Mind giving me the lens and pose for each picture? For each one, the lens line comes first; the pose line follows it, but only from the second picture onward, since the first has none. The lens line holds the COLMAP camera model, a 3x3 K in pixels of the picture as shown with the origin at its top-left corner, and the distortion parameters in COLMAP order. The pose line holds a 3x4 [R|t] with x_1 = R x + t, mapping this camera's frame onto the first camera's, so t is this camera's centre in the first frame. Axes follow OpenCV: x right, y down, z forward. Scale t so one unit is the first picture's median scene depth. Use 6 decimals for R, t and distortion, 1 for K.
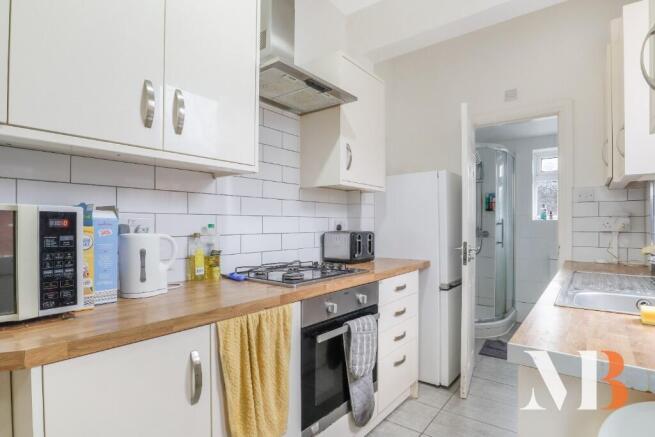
lens RADIAL K [[339.8, 0, 324.8], [0, 339.8, 226.6], [0, 0, 1]] dist [-0.034907, 0.001632]
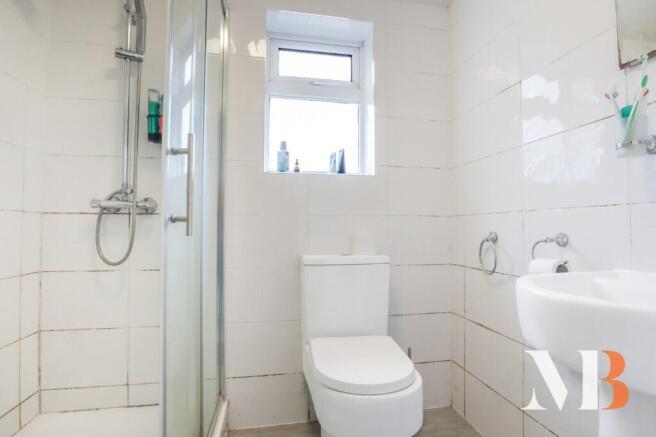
lens RADIAL K [[348.6, 0, 328.0], [0, 348.6, 218.5], [0, 0, 1]] dist [-0.000384, 0.000436]
pose [[0.668660, 0.016113, 0.743394, 0.610879], [0.003384, 0.999689, -0.024712, 0.079848], [-0.743561, 0.019039, 0.668397, 1.135224]]
